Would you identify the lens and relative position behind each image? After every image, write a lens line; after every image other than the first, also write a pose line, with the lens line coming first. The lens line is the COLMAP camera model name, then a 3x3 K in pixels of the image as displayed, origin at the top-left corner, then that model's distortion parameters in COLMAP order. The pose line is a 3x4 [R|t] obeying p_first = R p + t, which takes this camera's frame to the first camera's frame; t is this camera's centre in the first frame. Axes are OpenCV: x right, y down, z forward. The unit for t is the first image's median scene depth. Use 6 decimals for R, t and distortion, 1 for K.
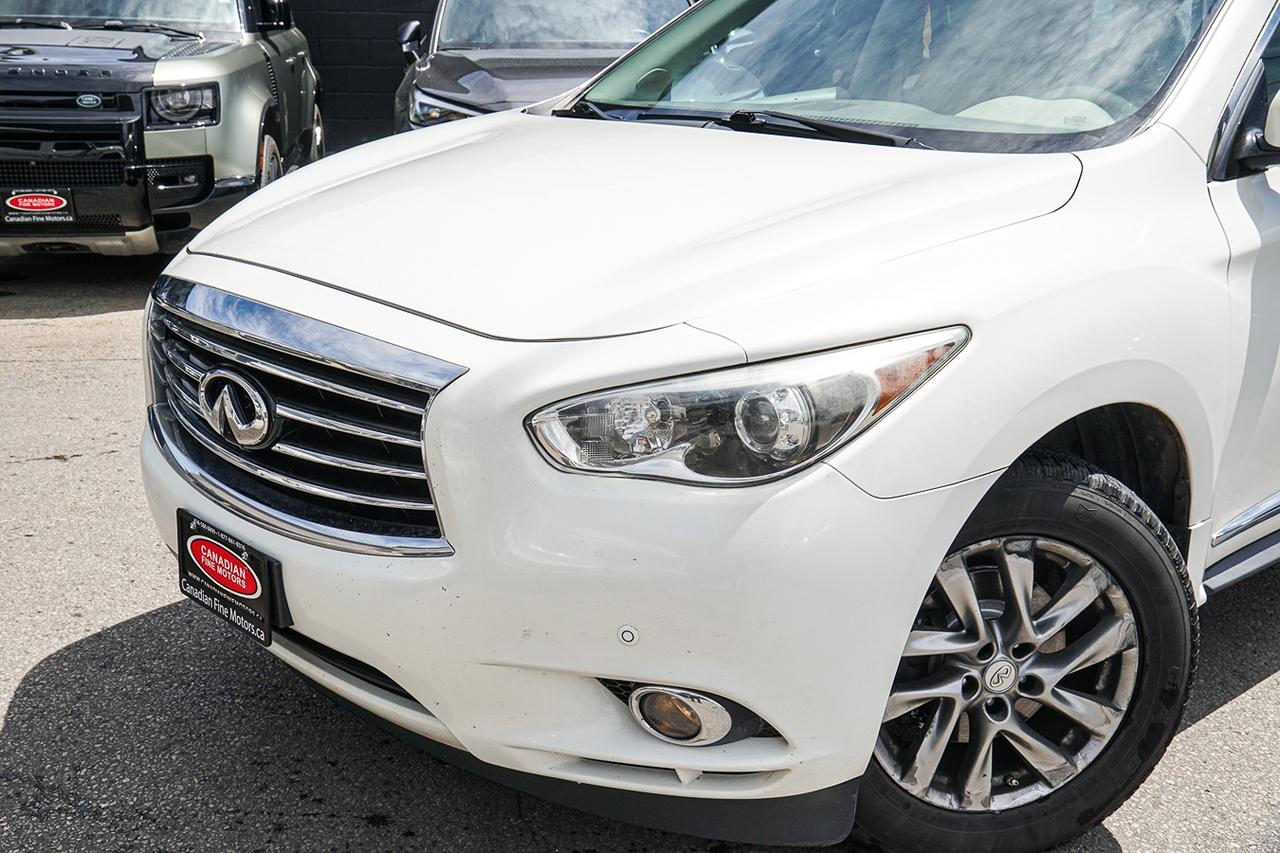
lens RADIAL K [[1396.7, 0, 640.0], [0, 1396.7, 426.5], [0, 0, 1]] dist [0.089996, -0.021800]
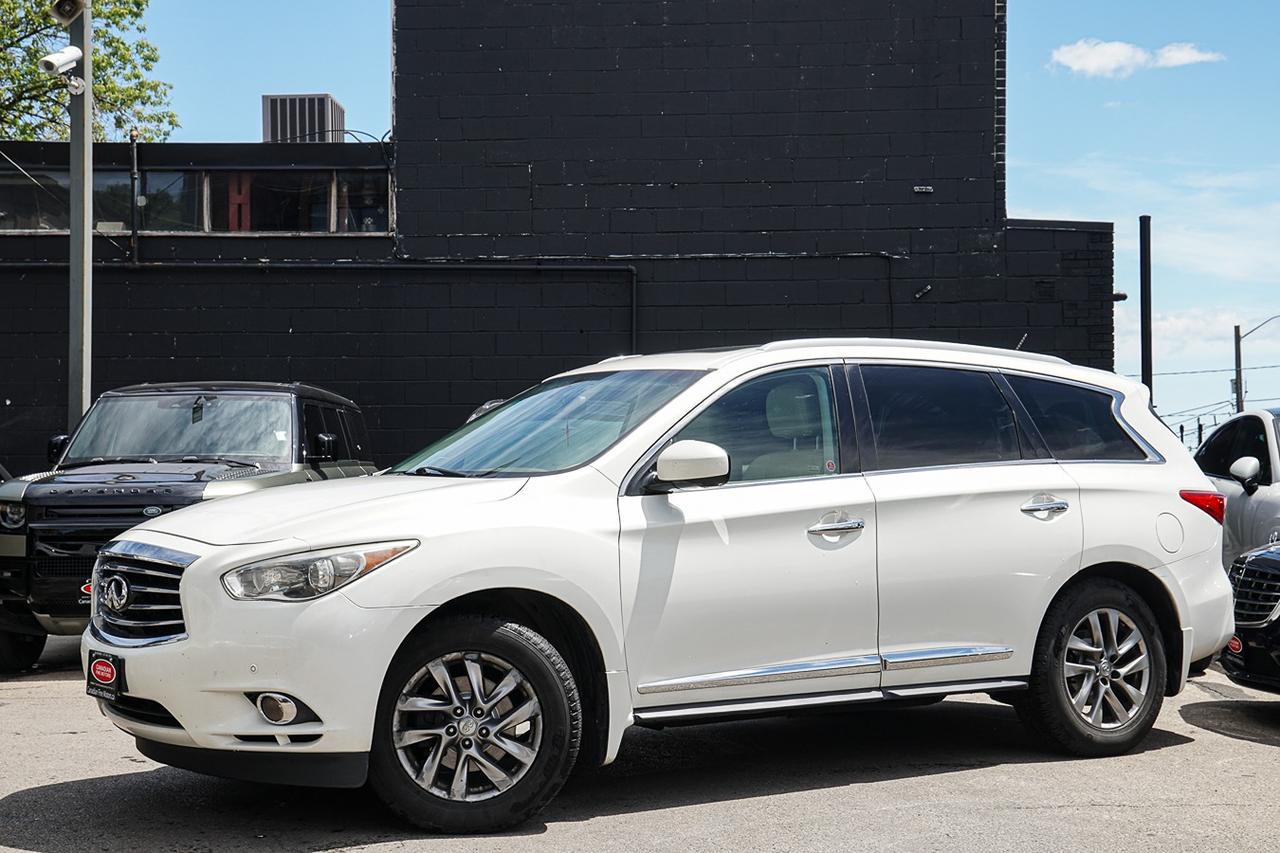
lens RADIAL K [[1813.1, 0, 622.8], [0, 1813.1, 430.0], [0, 0, 1]] dist [0.146329, -0.014632]
pose [[0.986347, -0.017616, -0.163736, 0.913234], [-0.032743, 0.953432, -0.299824, 0.550027], [0.161393, 0.301092, 0.939838, -1.537945]]
